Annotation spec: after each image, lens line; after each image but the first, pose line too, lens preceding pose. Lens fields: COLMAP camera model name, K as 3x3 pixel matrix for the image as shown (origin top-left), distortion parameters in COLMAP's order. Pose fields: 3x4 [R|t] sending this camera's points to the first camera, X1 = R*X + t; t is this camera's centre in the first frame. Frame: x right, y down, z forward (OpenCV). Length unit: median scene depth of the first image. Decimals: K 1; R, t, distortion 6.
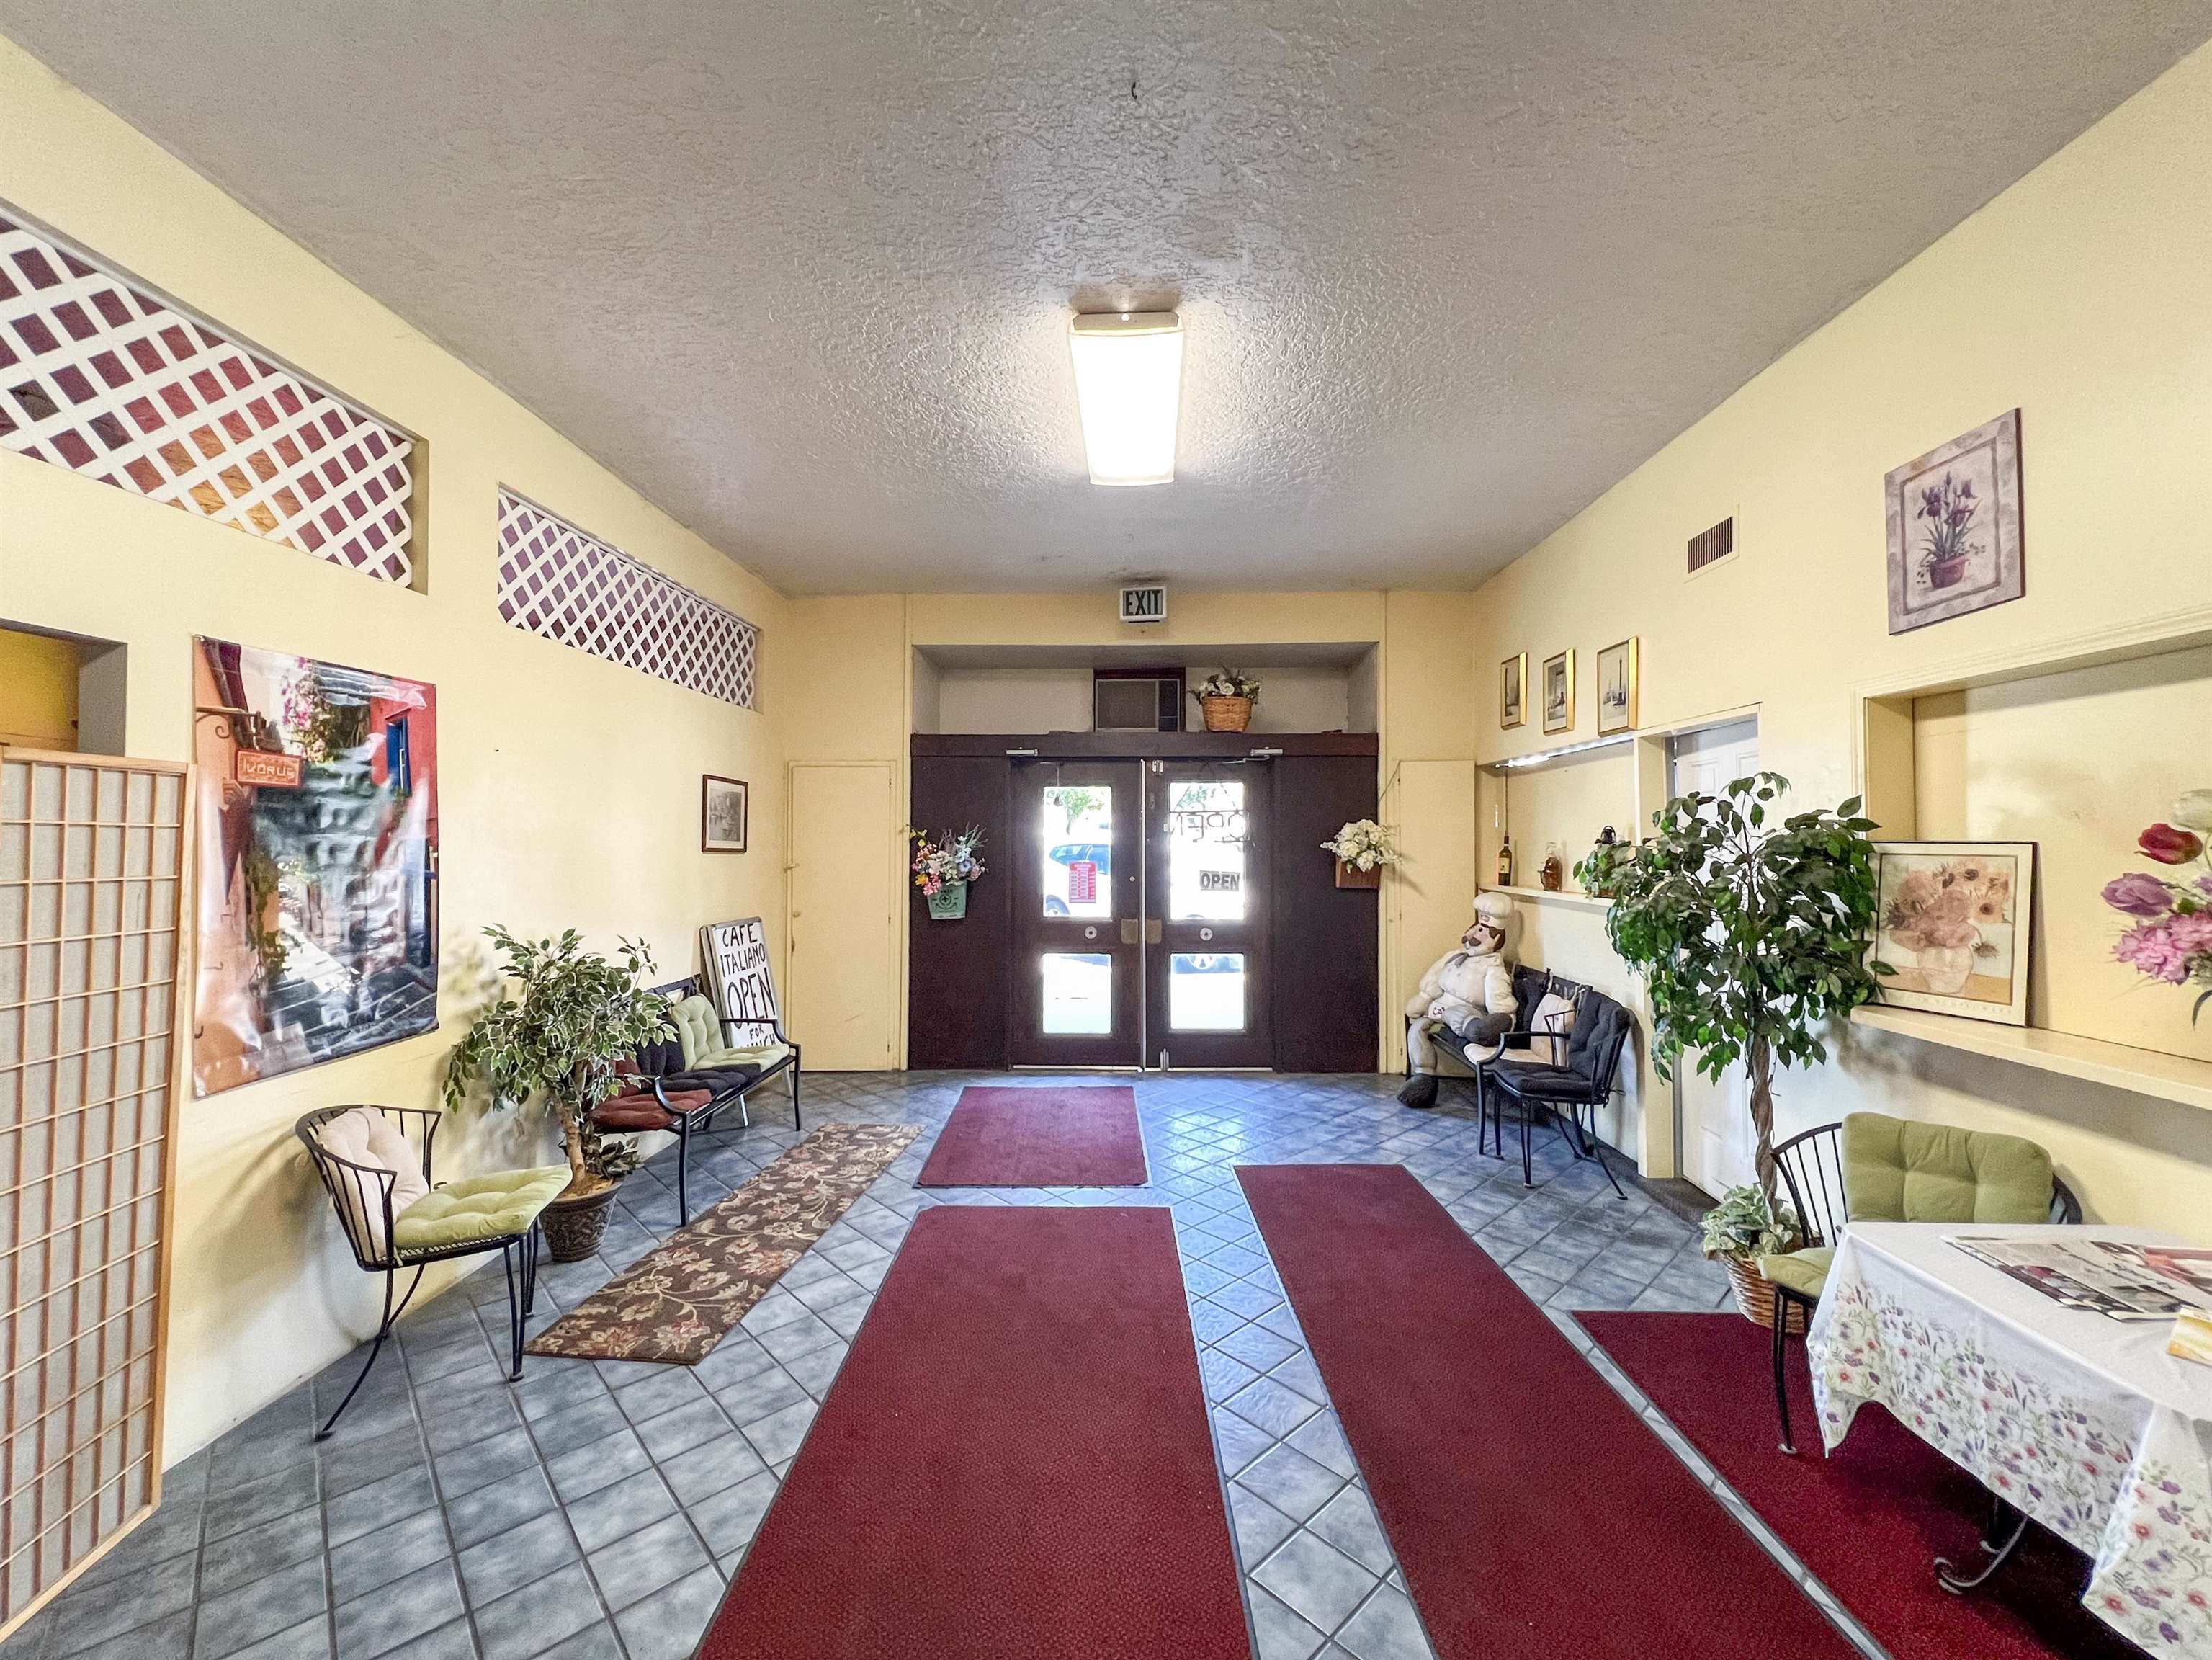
lens RADIAL K [[889.2, 0, 1098.9], [0, 889.2, 827.6], [0, 0, 1]] dist [-0.004906, 0.001179]
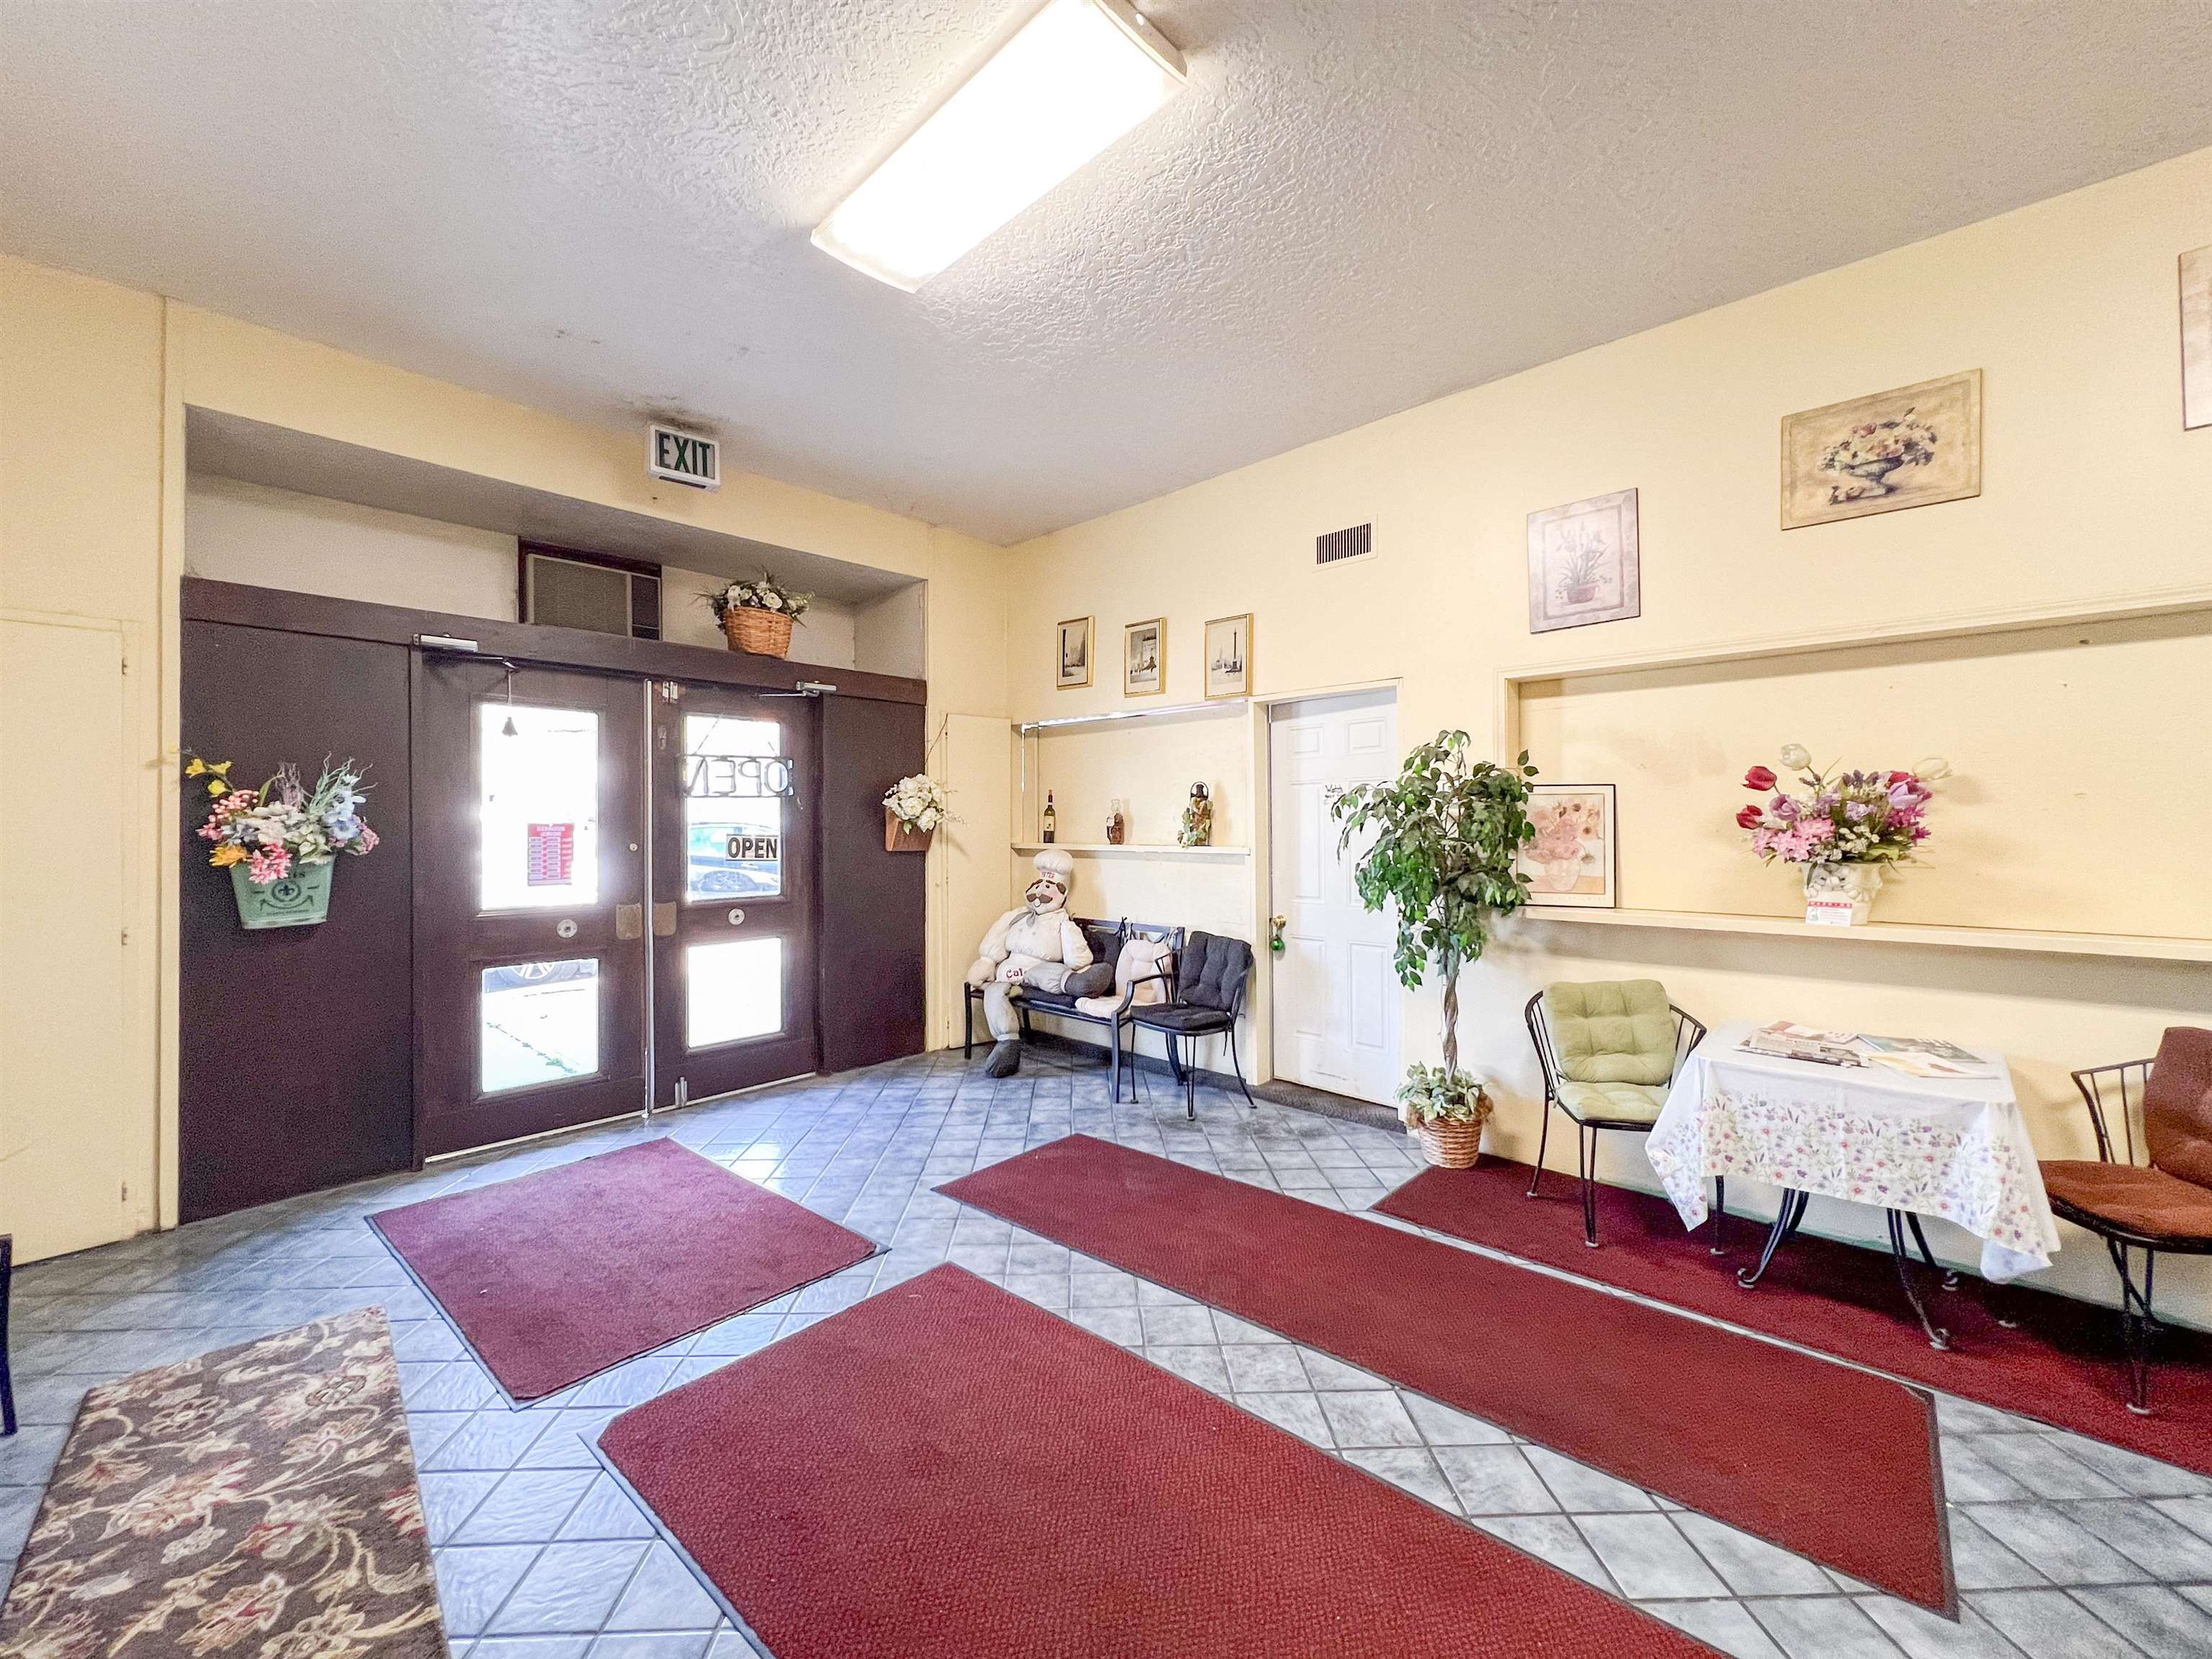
lens RADIAL K [[889.1, 0, 1112.2], [0, 889.1, 826.1], [0, 0, 1]] dist [-0.004906, 0.001179]
pose [[0.657770, -0.004457, 0.753205, -0.332809], [-0.008616, 0.999873, 0.013442, 0.039306], [-0.753169, -0.015331, 0.657648, 0.345410]]
